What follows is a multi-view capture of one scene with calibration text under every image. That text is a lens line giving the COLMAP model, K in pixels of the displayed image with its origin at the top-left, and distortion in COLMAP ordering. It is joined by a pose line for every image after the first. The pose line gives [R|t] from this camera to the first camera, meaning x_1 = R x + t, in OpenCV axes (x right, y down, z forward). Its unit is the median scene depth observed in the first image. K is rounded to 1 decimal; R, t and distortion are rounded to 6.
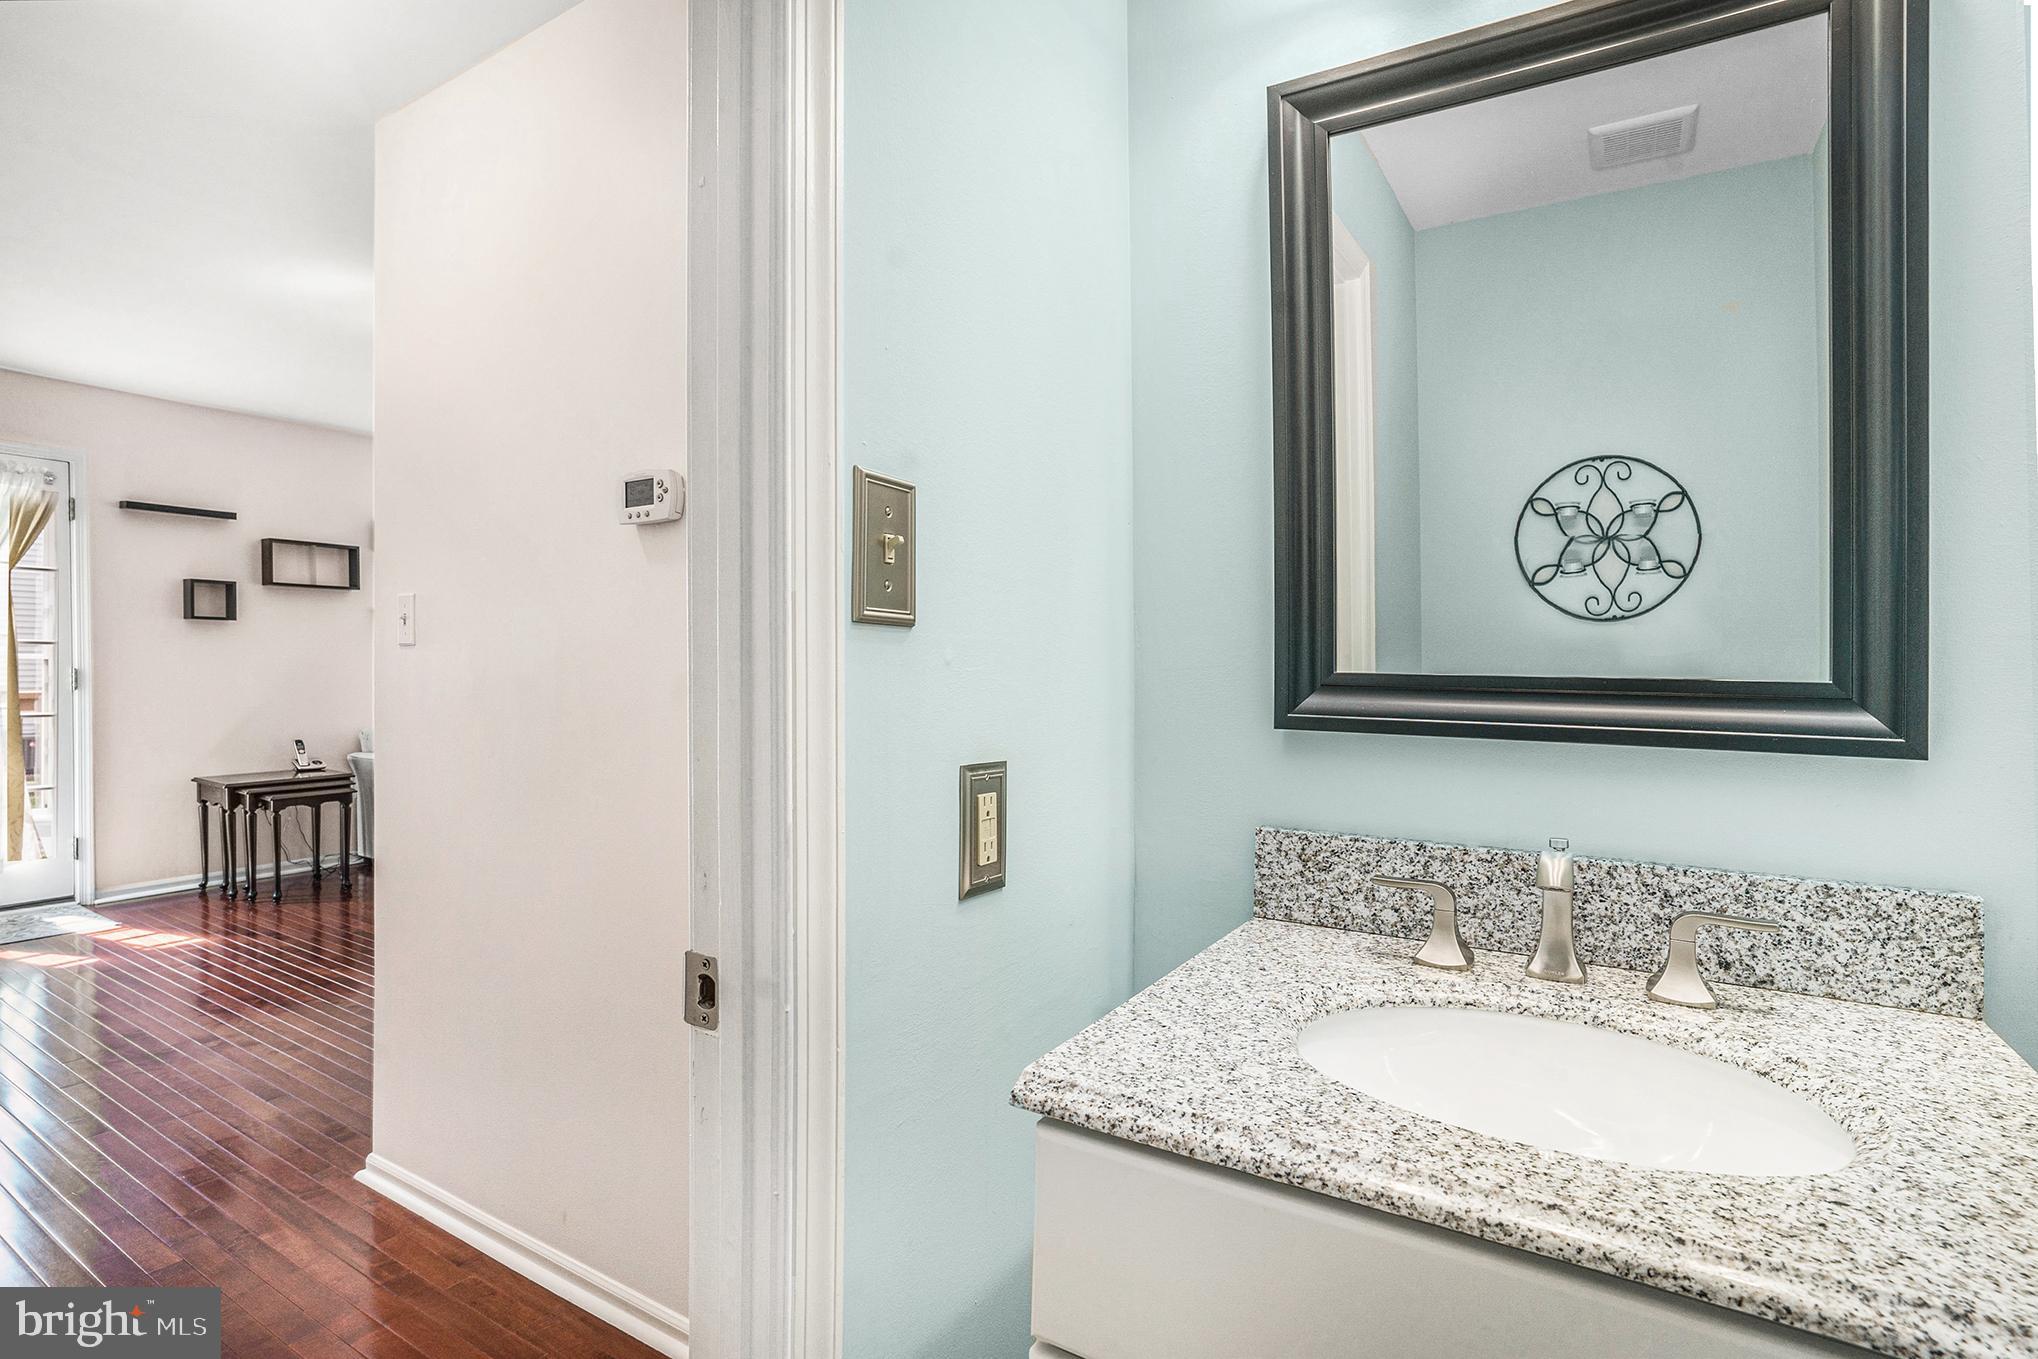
lens RADIAL K [[990.9, 0, 1019.0], [0, 990.9, 679.5], [0, 0, 1]] dist [-0.054153, 0.021452]
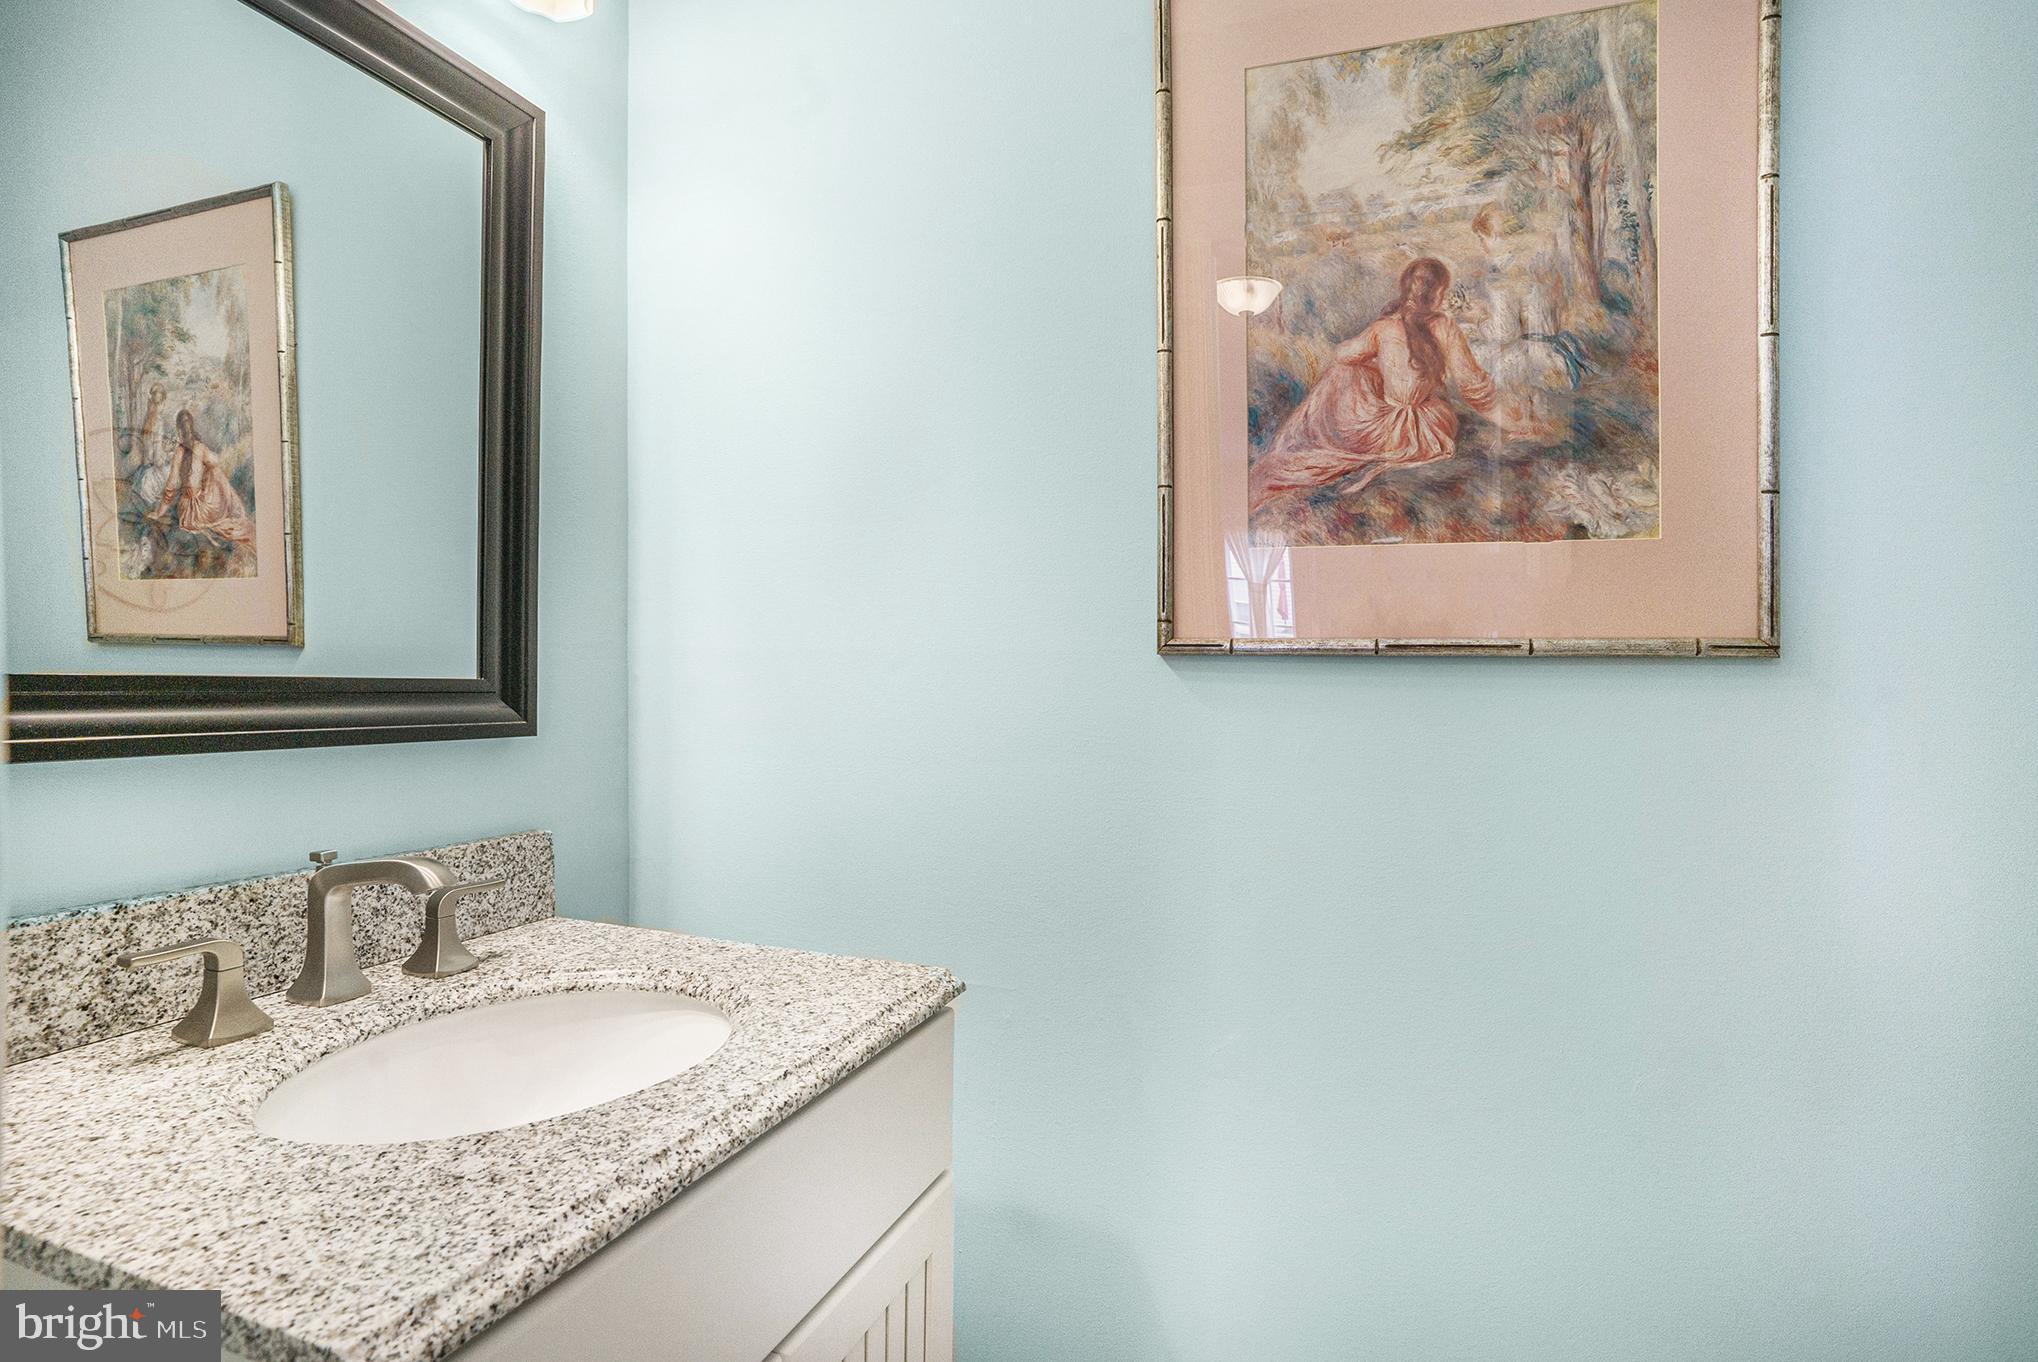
lens RADIAL K [[990.9, 0, 1019.0], [0, 990.9, 681.0], [0, 0, 1]] dist [-0.054153, 0.021452]
pose [[-0.182944, -0.016955, 0.982977, -0.522352], [0.001379, 0.999846, 0.017502, -0.015221], [-0.983122, 0.004558, -0.182892, 0.578220]]
